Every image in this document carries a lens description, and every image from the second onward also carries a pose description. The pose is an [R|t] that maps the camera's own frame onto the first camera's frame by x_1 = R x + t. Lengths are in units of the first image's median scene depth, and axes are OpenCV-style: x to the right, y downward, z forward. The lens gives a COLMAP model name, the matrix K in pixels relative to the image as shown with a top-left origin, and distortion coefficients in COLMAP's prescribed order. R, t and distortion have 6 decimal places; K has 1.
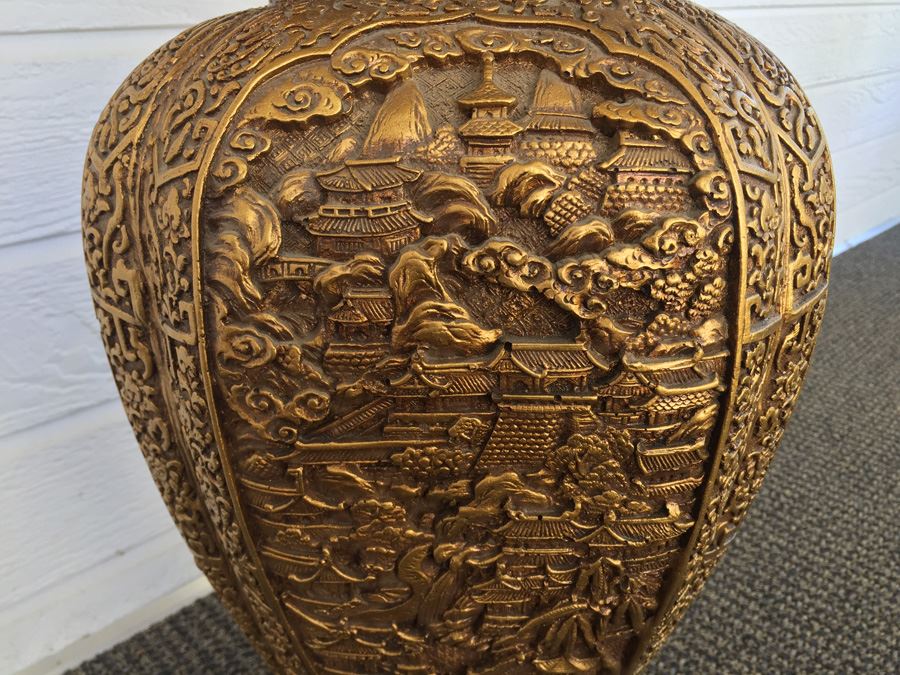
lens RADIAL K [[783.8, 0, 442.3], [0, 783.8, 338.6], [0, 0, 1]] dist [0.090144, -0.151778]
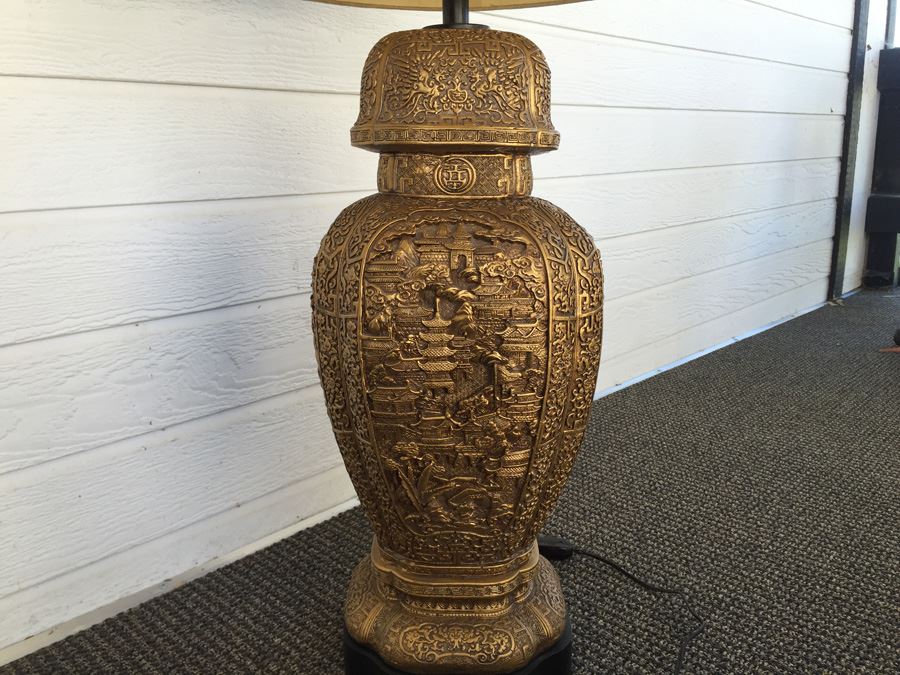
lens RADIAL K [[783.8, 0, 448.8], [0, 783.8, 334.2], [0, 0, 1]] dist [0.090144, -0.151778]
pose [[0.998777, -0.008723, 0.048668, -0.061900], [0.016537, 0.986562, -0.162551, 0.225125], [-0.046596, 0.163157, 0.985499, -0.758754]]
